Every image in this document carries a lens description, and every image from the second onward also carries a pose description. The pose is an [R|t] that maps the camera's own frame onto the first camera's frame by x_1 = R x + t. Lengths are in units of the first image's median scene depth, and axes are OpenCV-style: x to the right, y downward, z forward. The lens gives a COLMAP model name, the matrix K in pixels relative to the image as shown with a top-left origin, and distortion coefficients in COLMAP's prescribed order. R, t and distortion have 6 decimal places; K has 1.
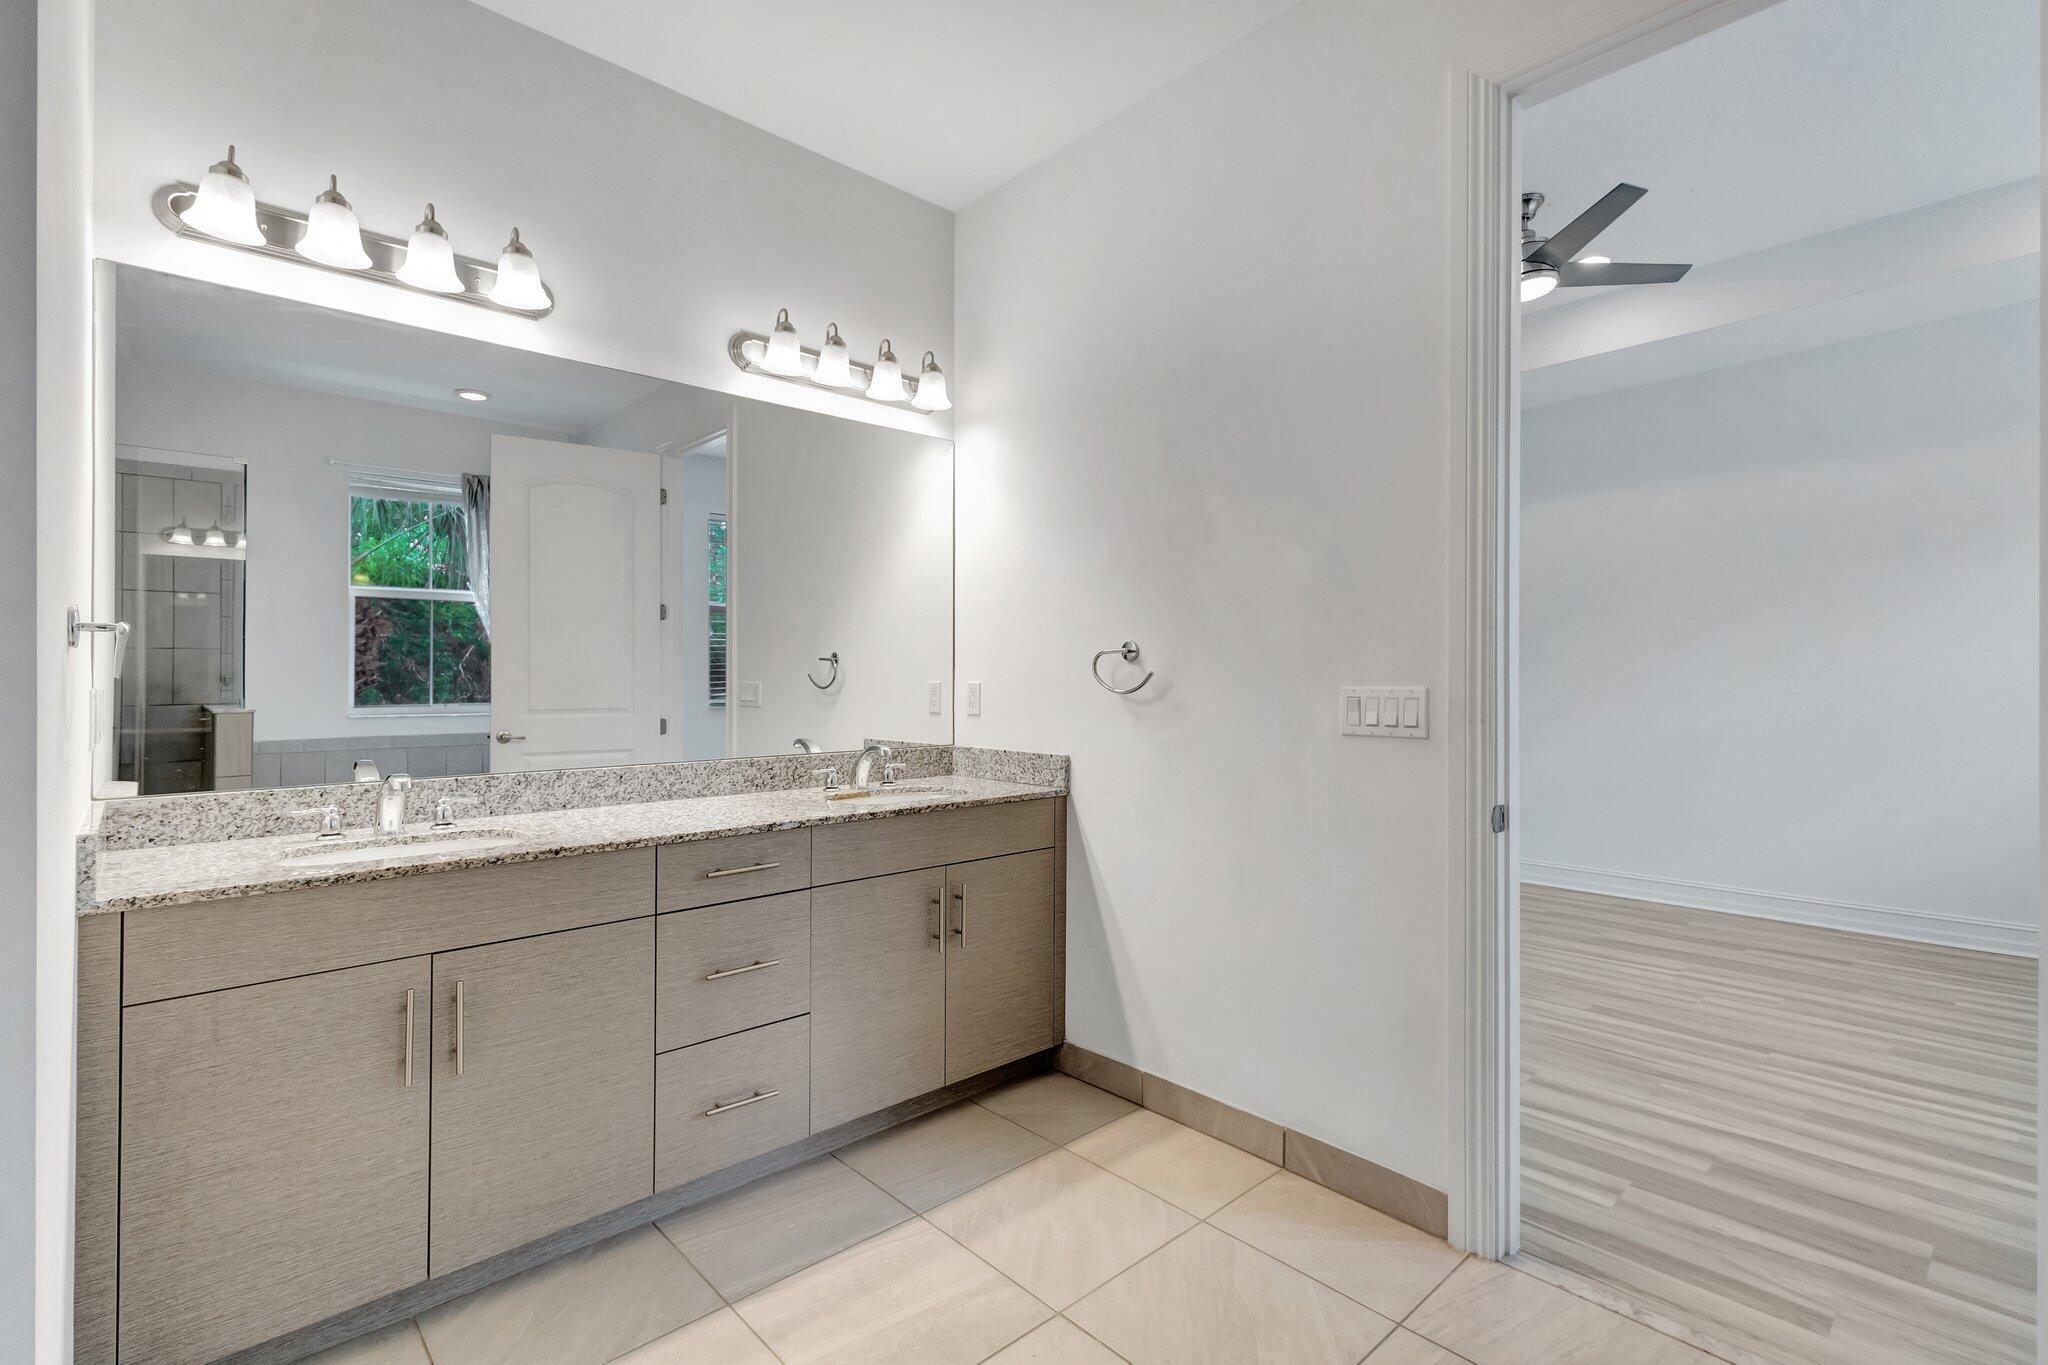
lens RADIAL K [[934.1, 0, 1024.2], [0, 934.1, 676.2], [0, 0, 1]] dist [0.002668, -0.007144]
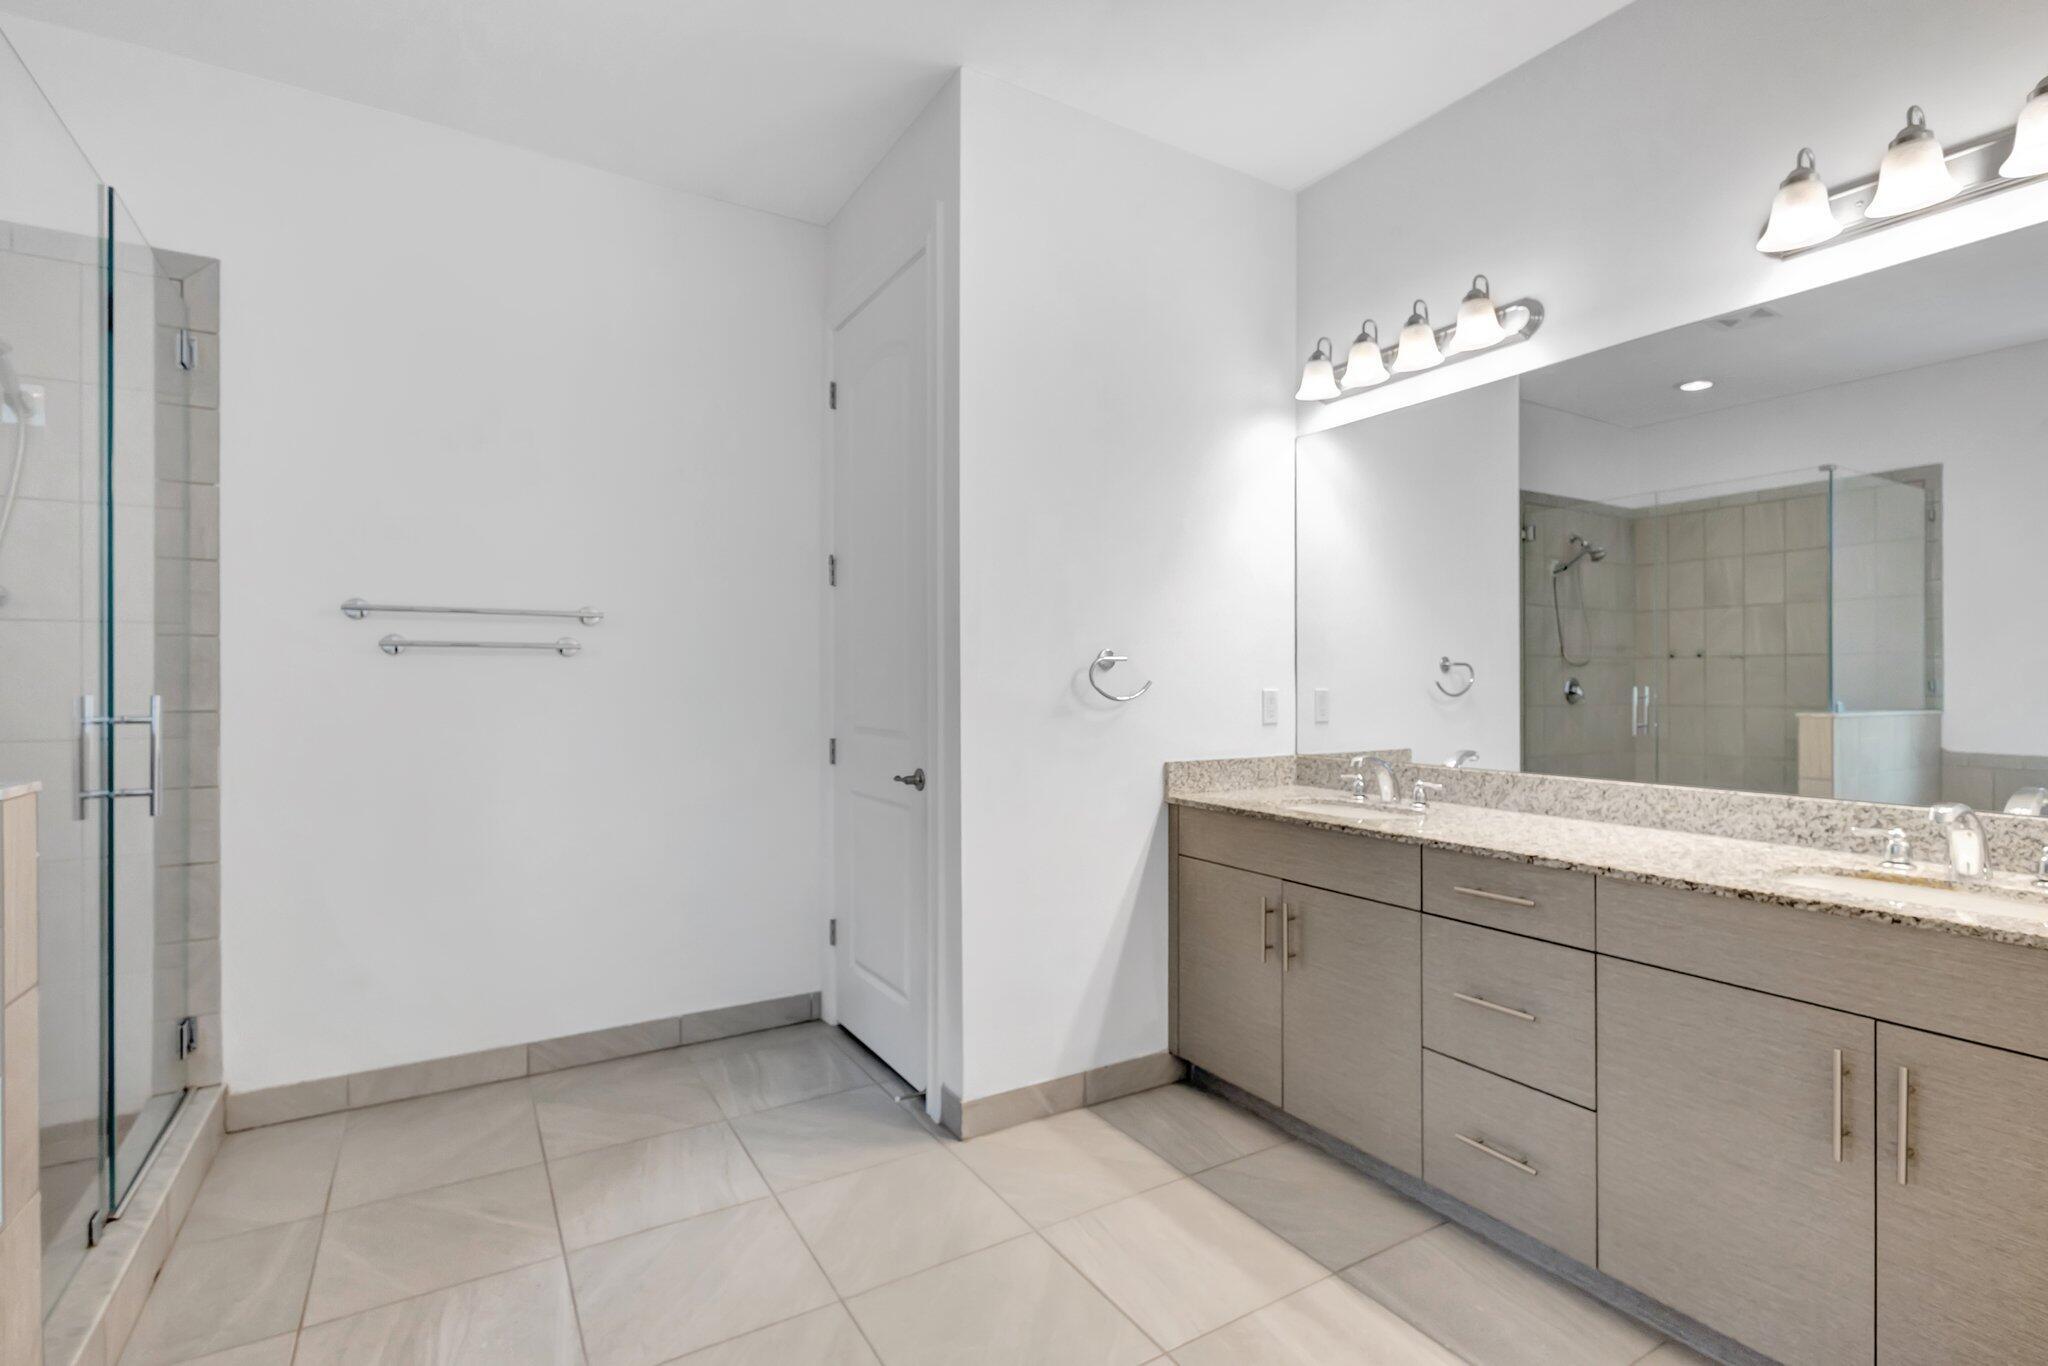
lens RADIAL K [[934.1, 0, 1022.9], [0, 934.1, 683.8], [0, 0, 1]] dist [0.002668, -0.007144]
pose [[-0.196056, -0.000600, -0.980593, 0.594515], [-0.001770, 0.999998, -0.000258, 0.003000], [0.980591, 0.001685, -0.196056, 0.642563]]
